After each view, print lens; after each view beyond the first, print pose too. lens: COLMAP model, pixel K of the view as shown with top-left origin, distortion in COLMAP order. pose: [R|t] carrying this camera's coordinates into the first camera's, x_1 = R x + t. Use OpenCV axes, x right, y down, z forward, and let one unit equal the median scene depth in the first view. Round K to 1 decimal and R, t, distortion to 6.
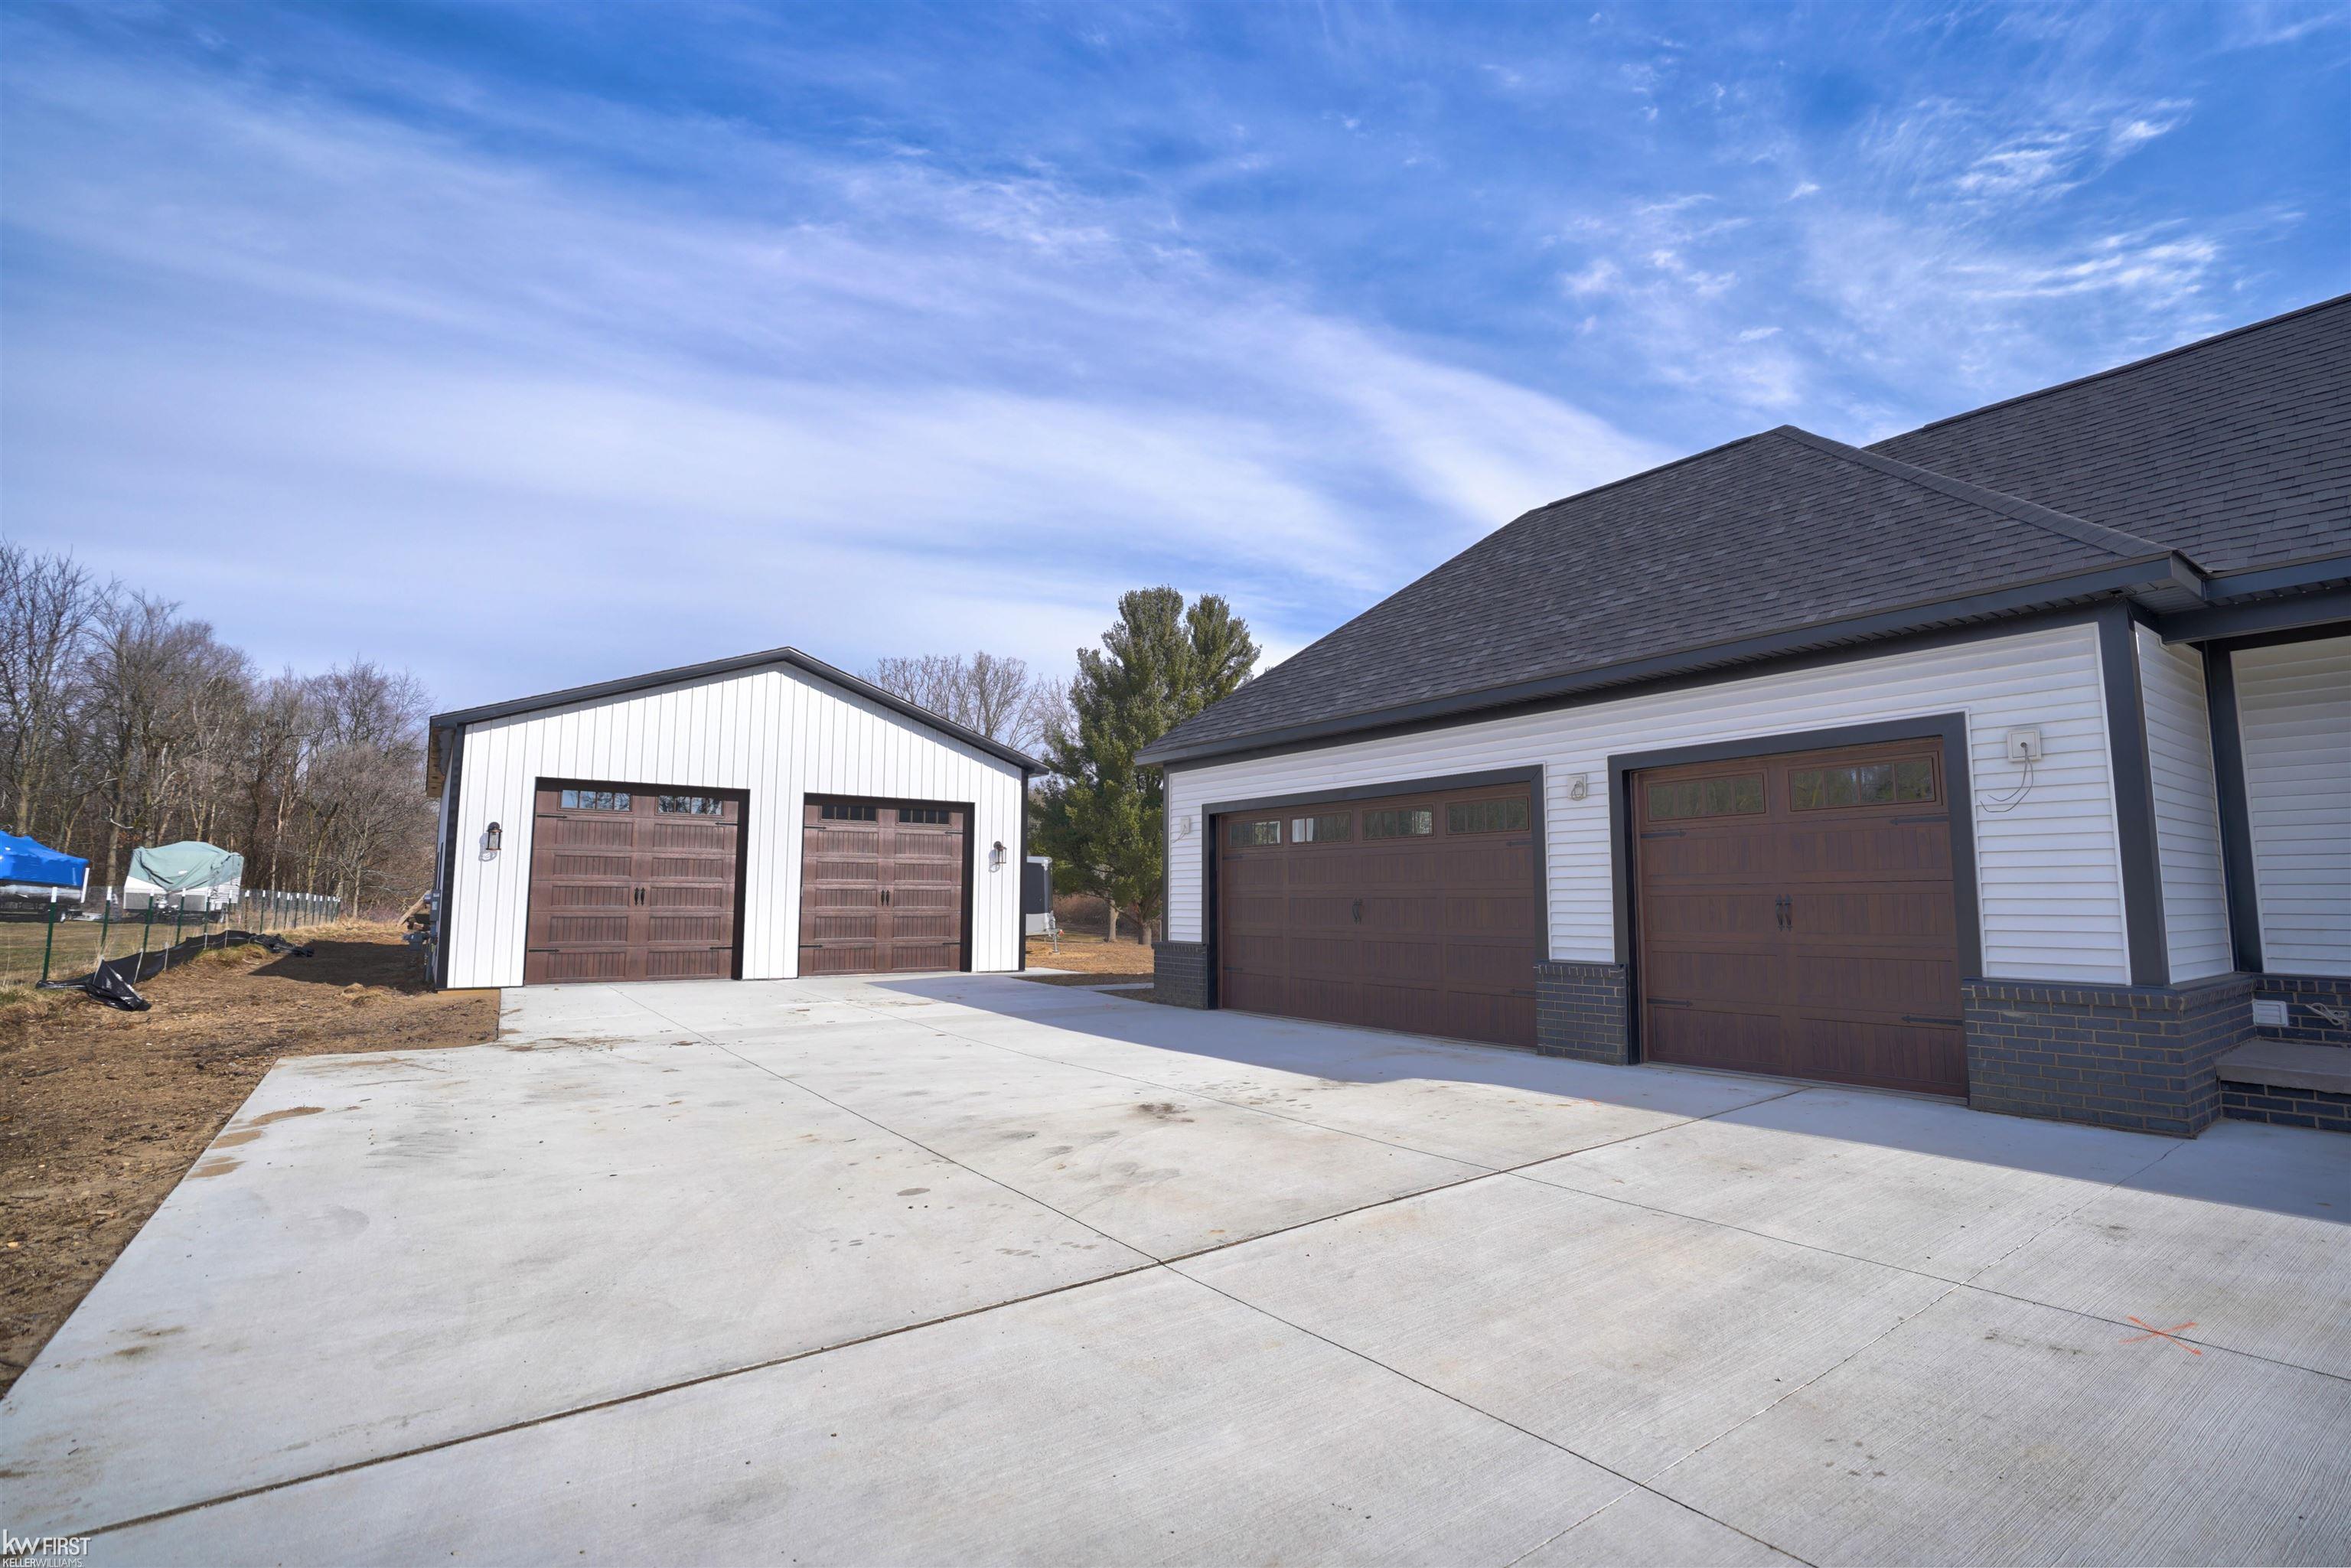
lens RADIAL K [[1097.6, 0, 1187.1], [0, 1097.6, 776.0], [0, 0, 1]] dist [-0.077389, 0.027643]
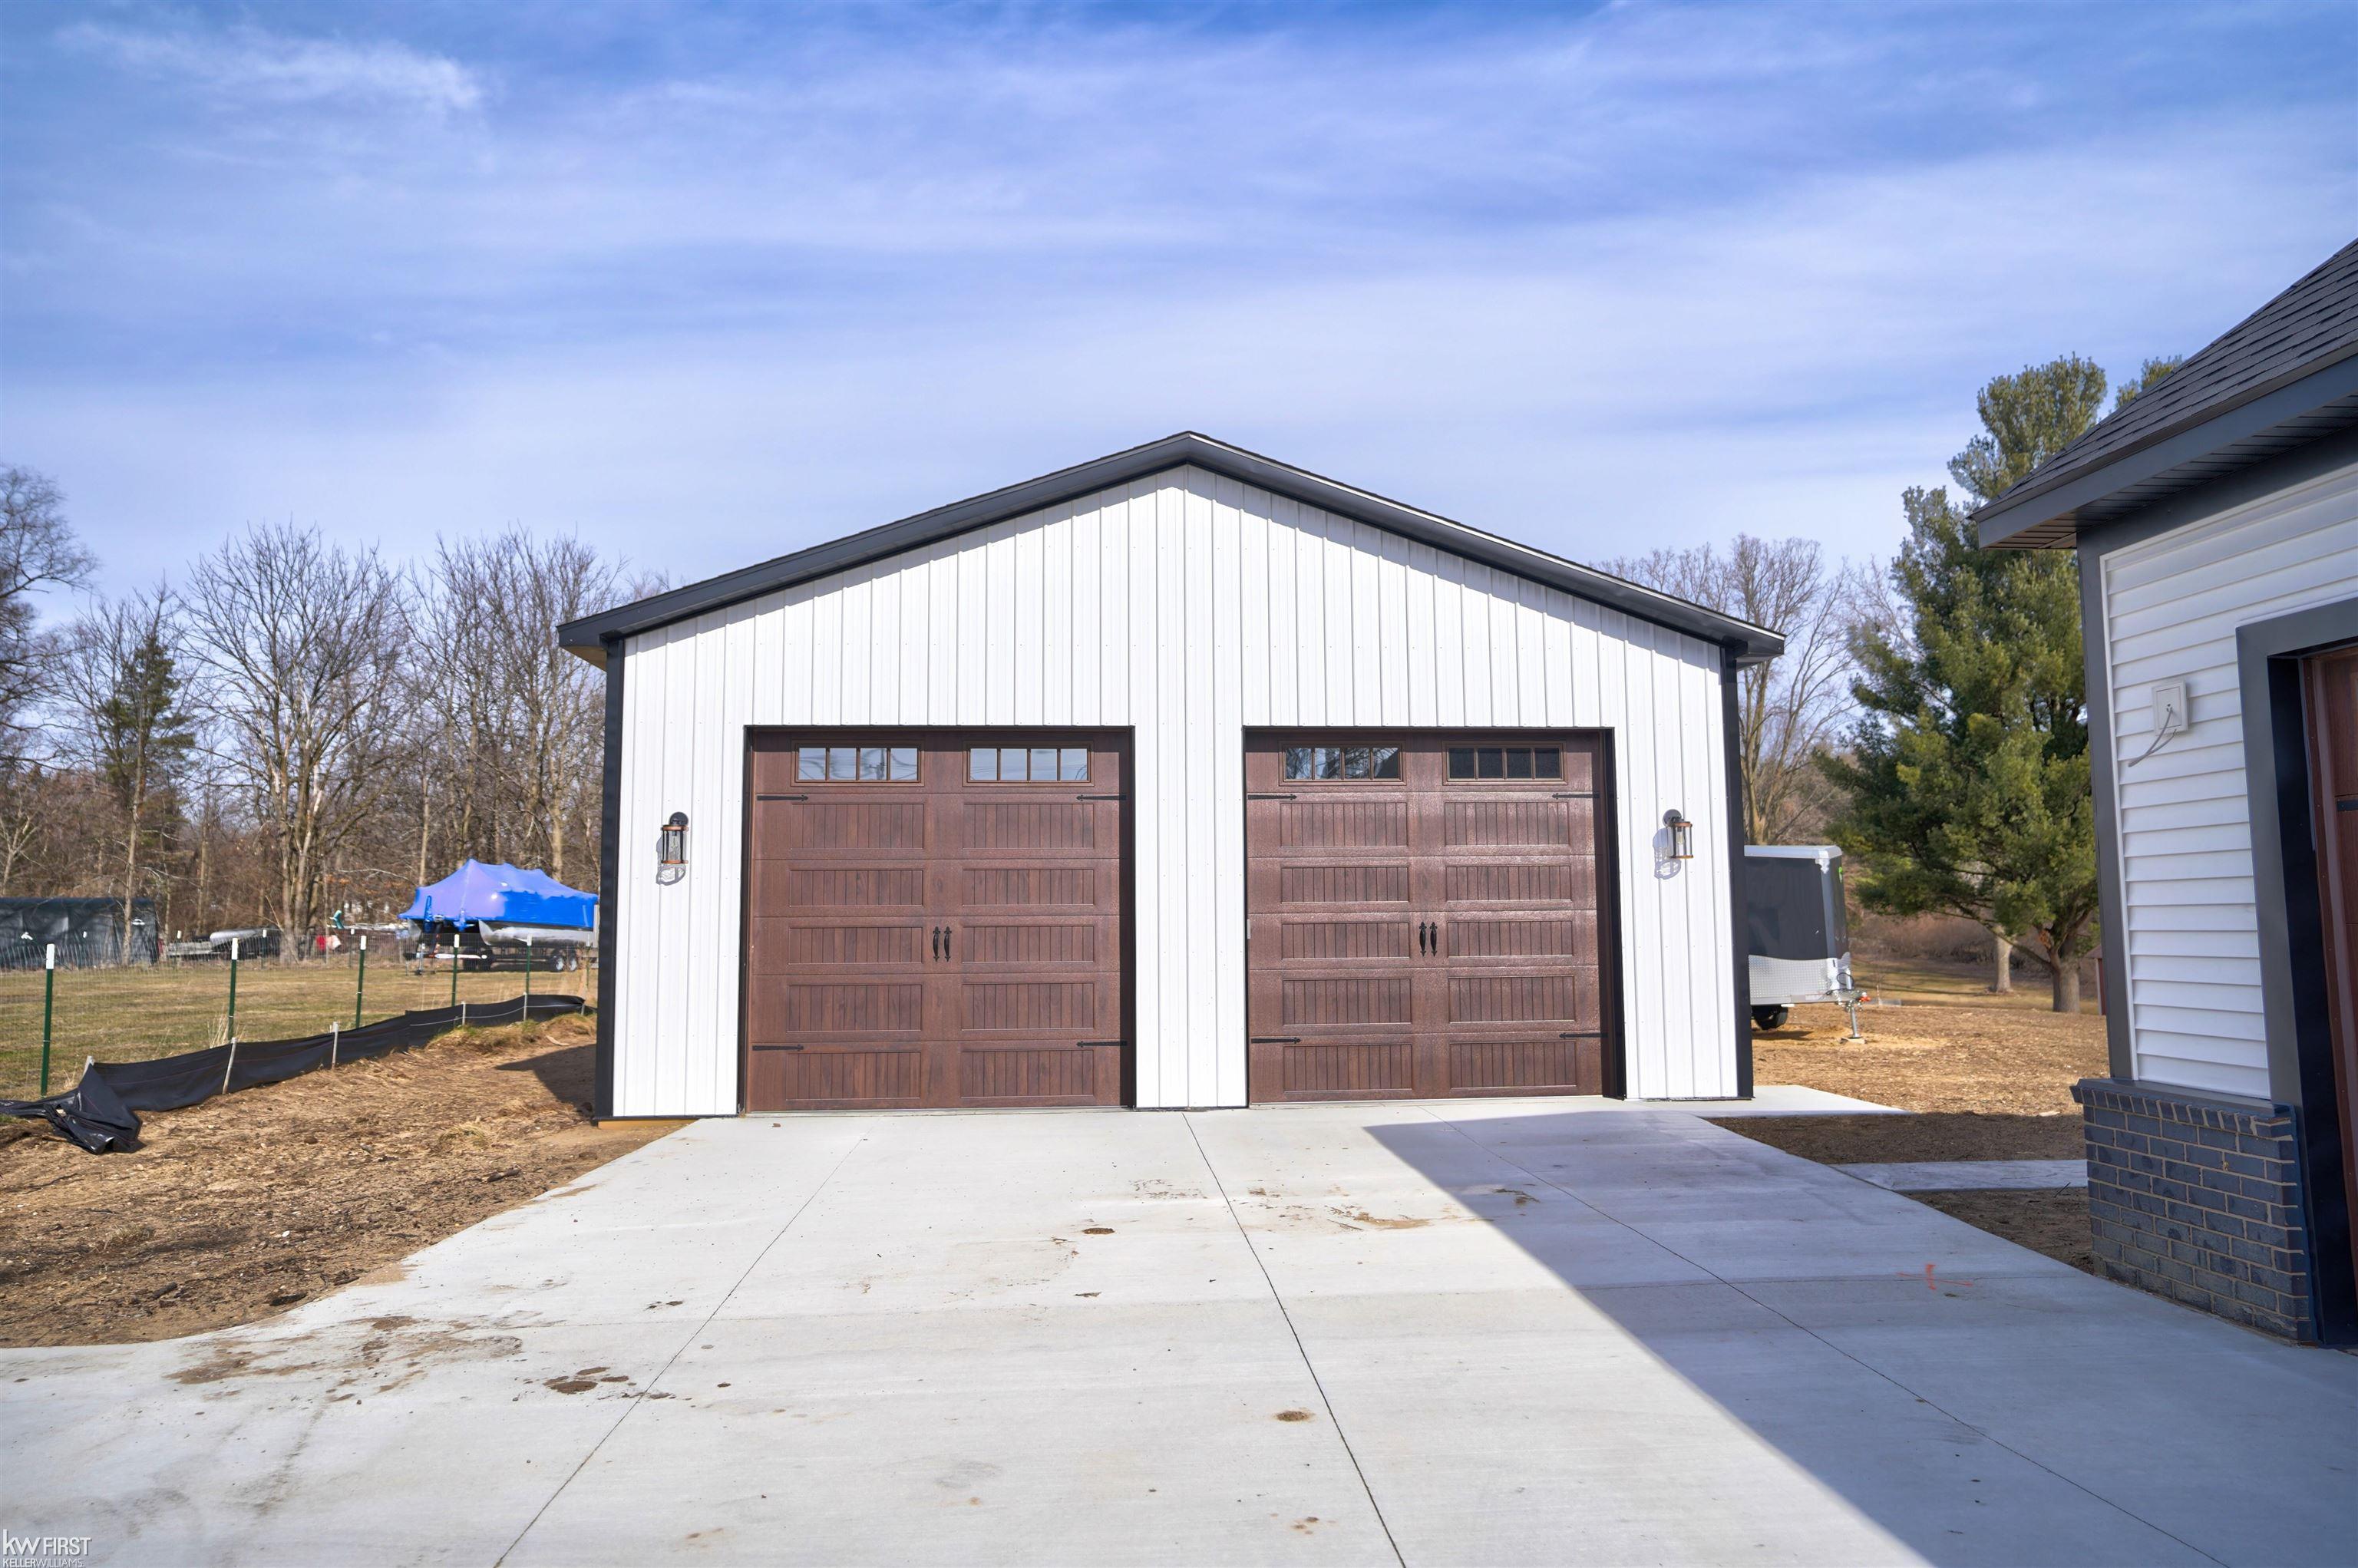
lens RADIAL K [[1571.0, 0, 1189.1], [0, 1571.0, 794.8], [0, 0, 1]] dist [-0.012695, -0.001805]
pose [[0.854400, -0.050847, -0.517122, -0.007535], [0.066655, 0.997704, 0.012027, 0.029253], [0.515323, -0.044745, 0.855827, 0.310548]]
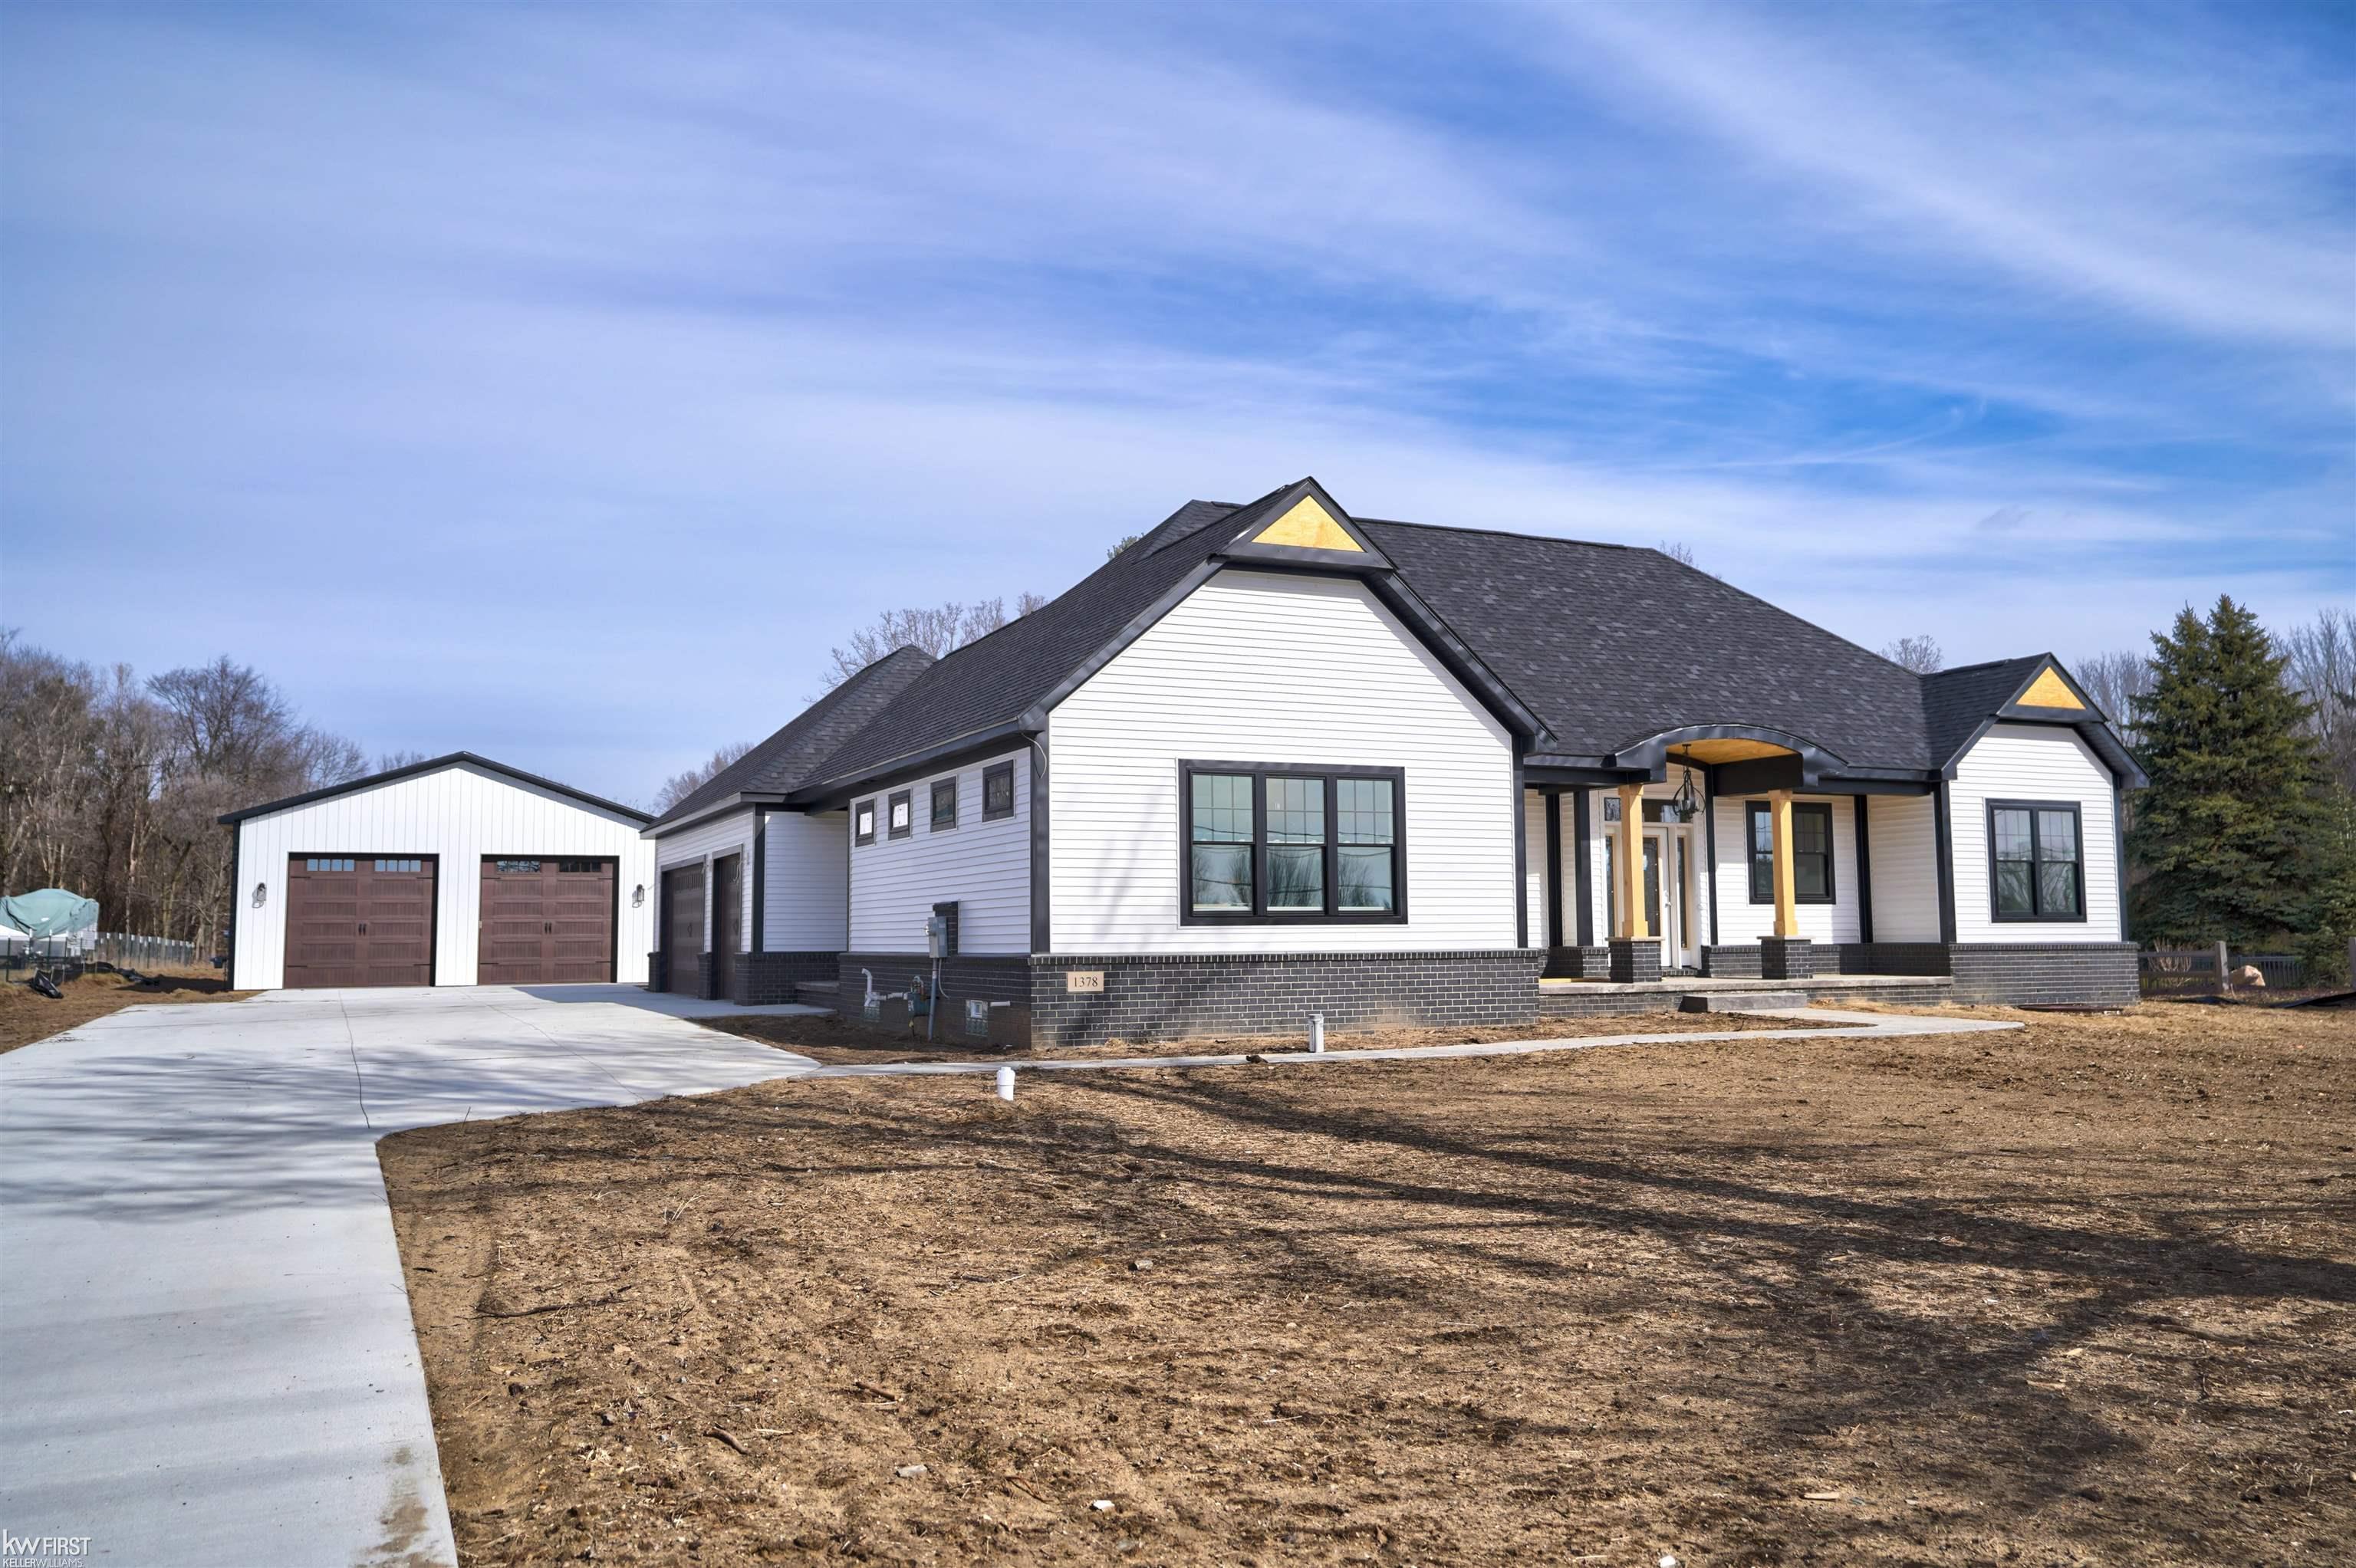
lens RADIAL K [[1827.4, 0, 1178.0], [0, 1827.4, 784.0], [0, 0, 1]] dist [0.035976, -0.000568]
pose [[0.980352, -0.024456, -0.195735, 0.809387], [0.029939, 0.999237, 0.025099, -0.087238], [0.194972, -0.030466, 0.980336, -0.930433]]
